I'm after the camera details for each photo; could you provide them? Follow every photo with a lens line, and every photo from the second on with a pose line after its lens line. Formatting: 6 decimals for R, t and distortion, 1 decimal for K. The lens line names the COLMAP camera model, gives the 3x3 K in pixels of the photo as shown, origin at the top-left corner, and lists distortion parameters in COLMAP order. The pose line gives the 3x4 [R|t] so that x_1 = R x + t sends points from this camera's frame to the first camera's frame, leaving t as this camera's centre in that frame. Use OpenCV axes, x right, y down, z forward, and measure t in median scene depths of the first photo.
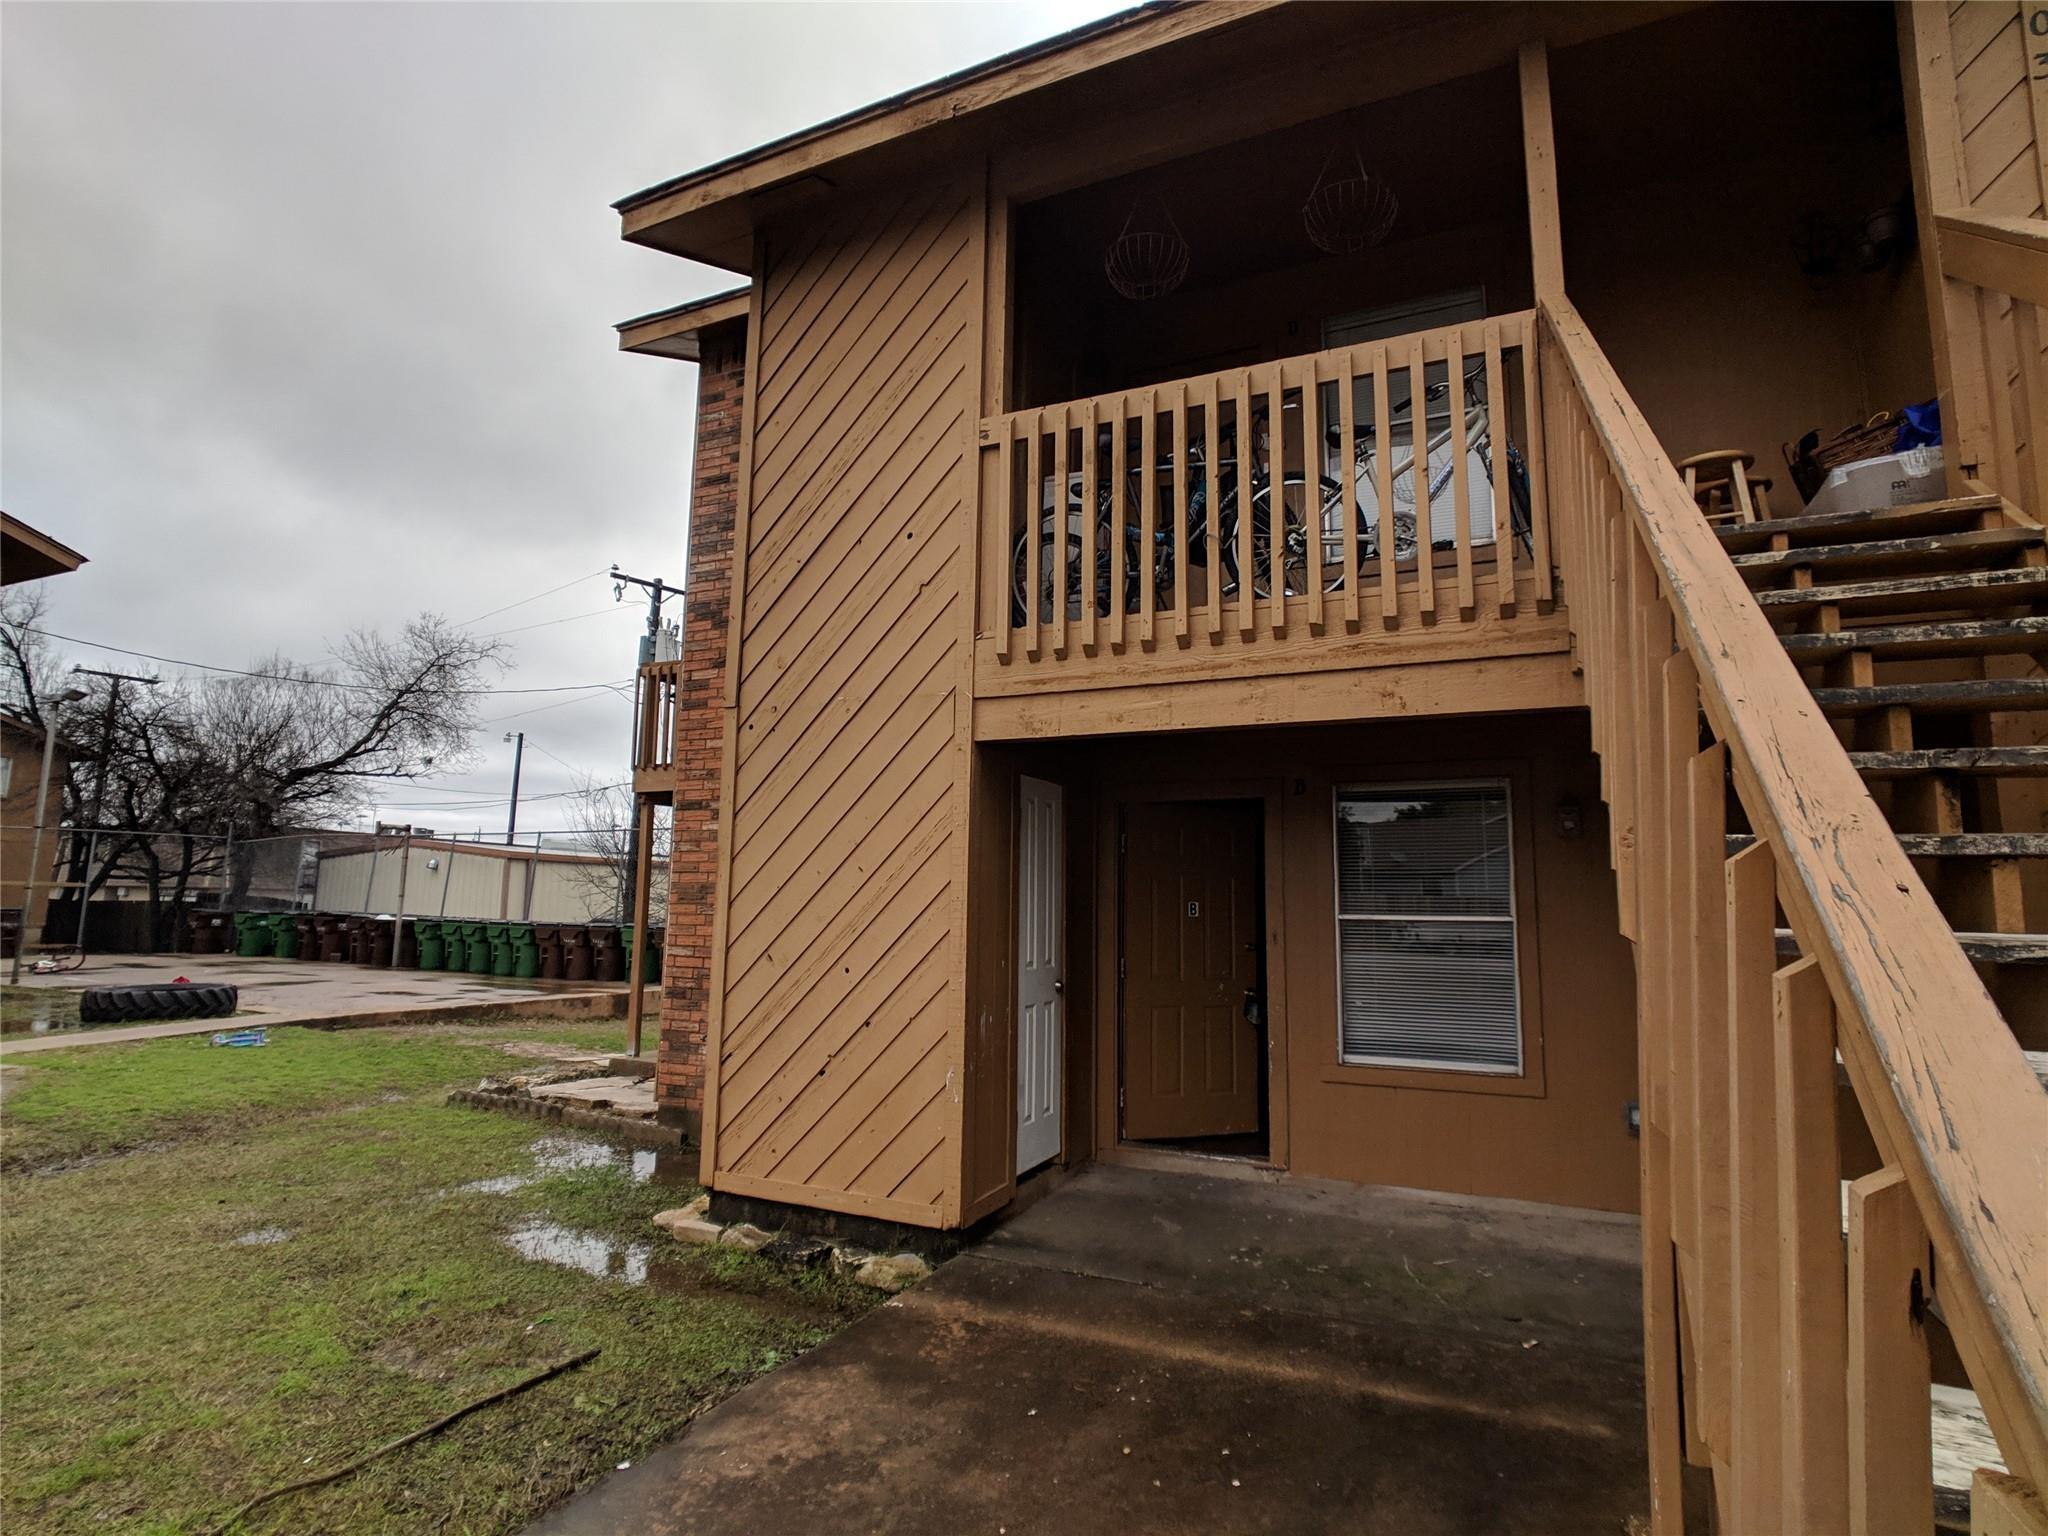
lens RADIAL K [[1048.7, 0, 1024.0], [0, 1048.7, 768.0], [0, 0, 1]] dist [0.000382, -0.000055]
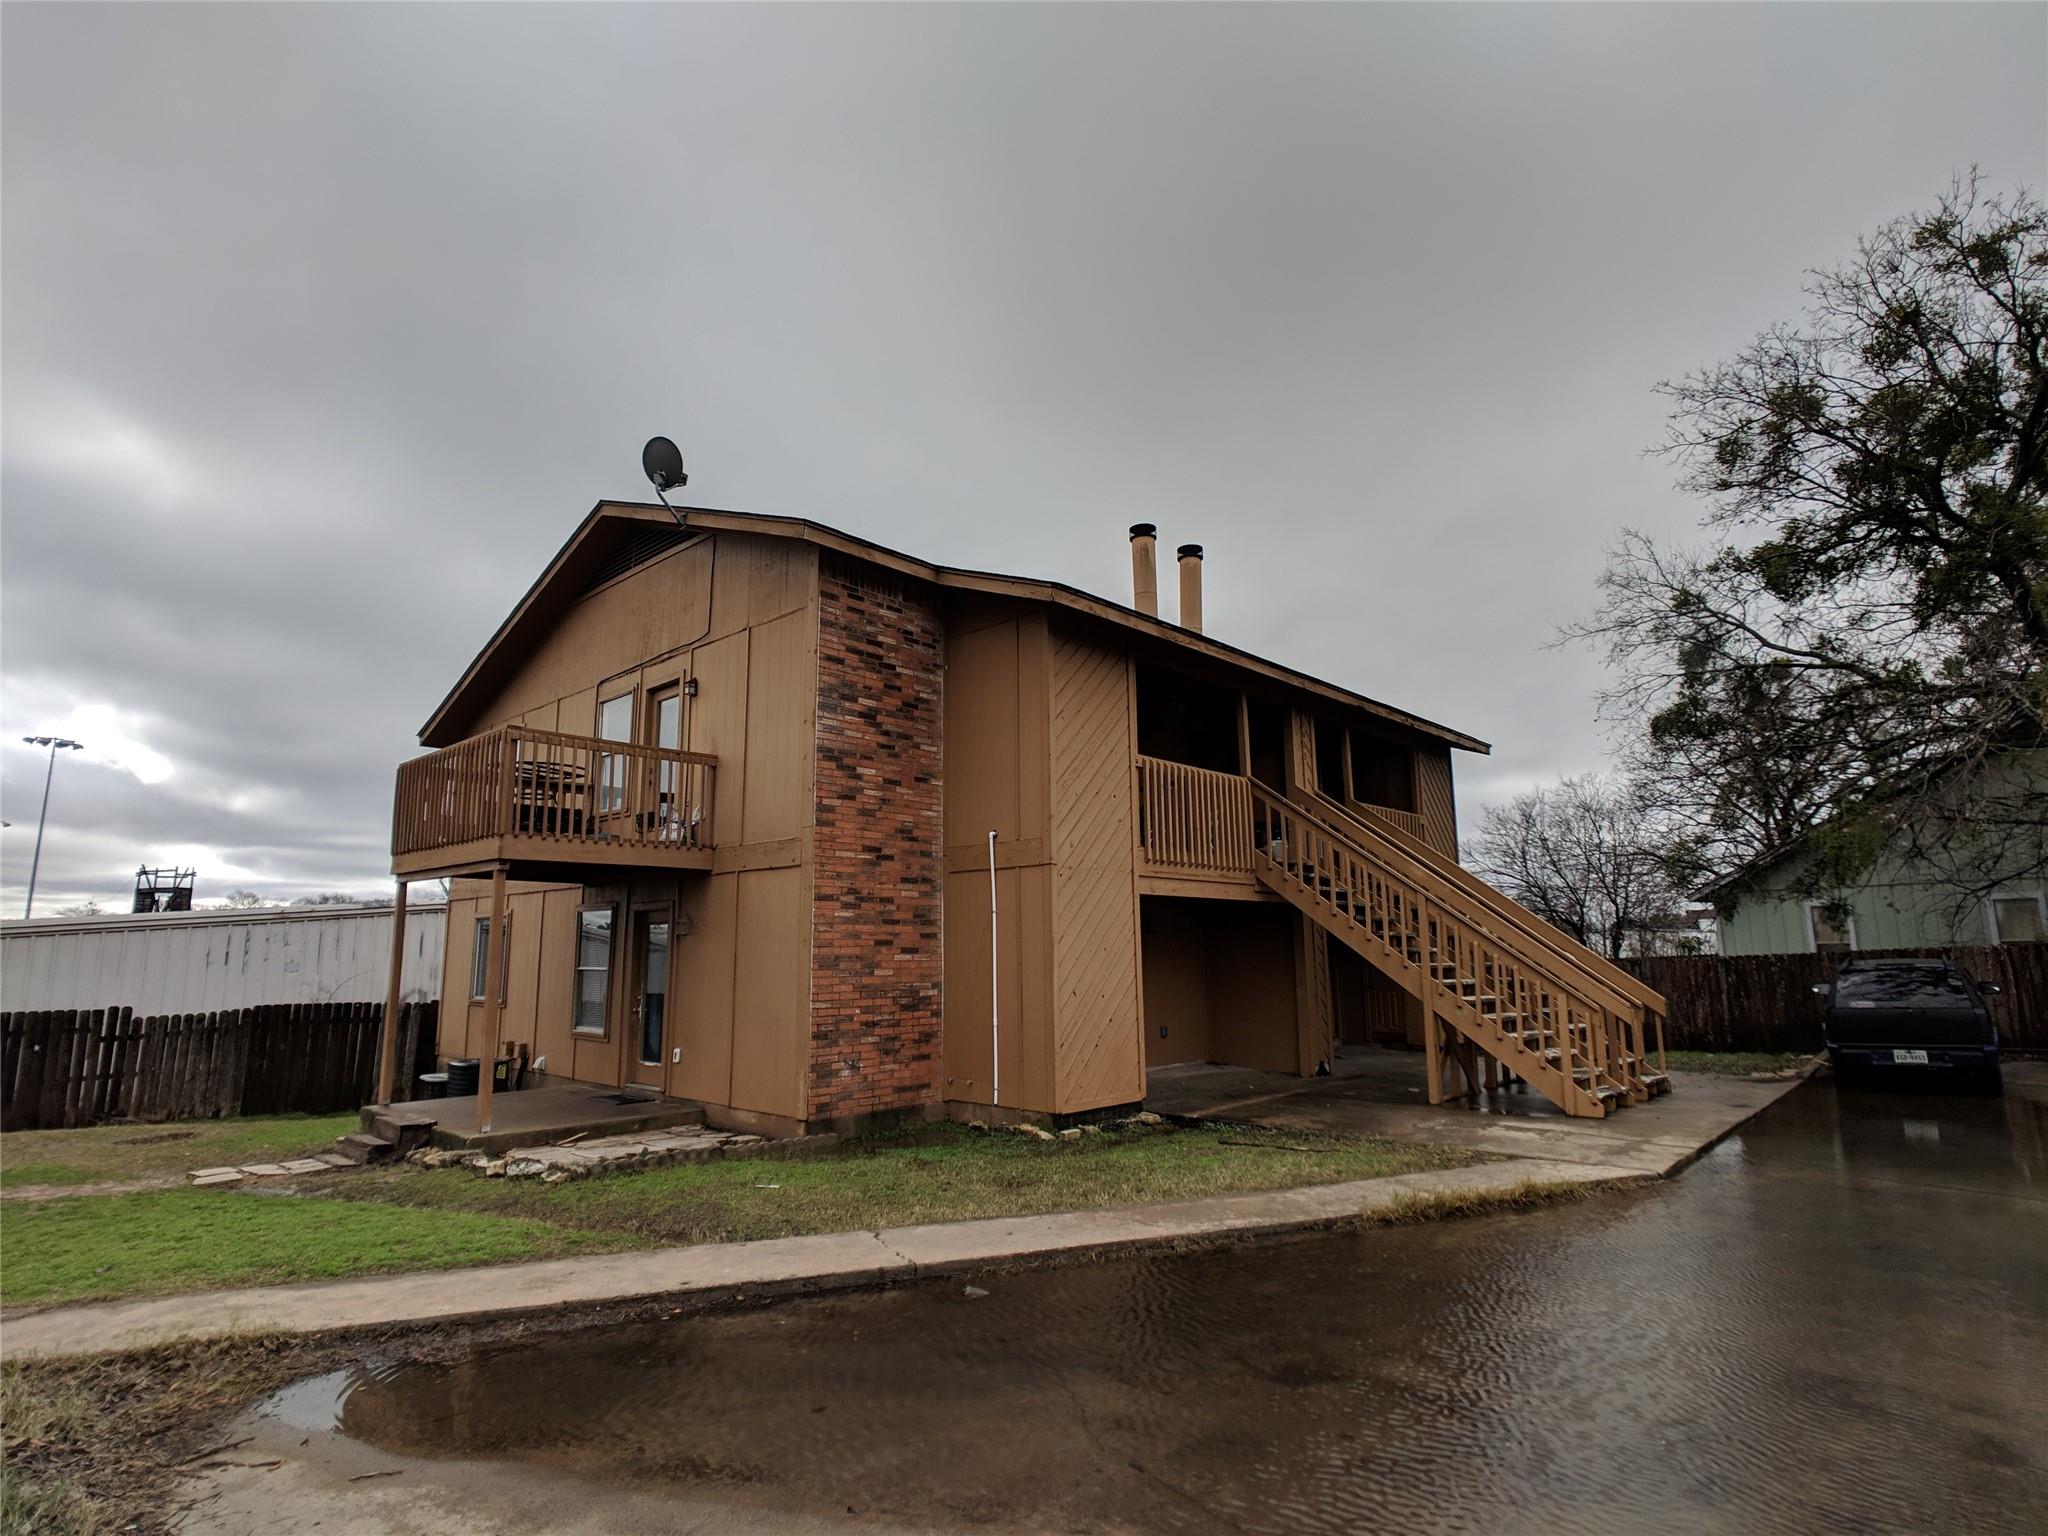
lens RADIAL K [[1048.7, 0, 1024.0], [0, 1048.7, 768.0], [0, 0, 1]] dist [0.000382, -0.000055]
pose [[0.316131, 0.154302, 0.936083, -1.570460], [-0.111502, 0.985890, -0.124856, 0.011261], [-0.942140, -0.064904, 0.328875, 0.321071]]
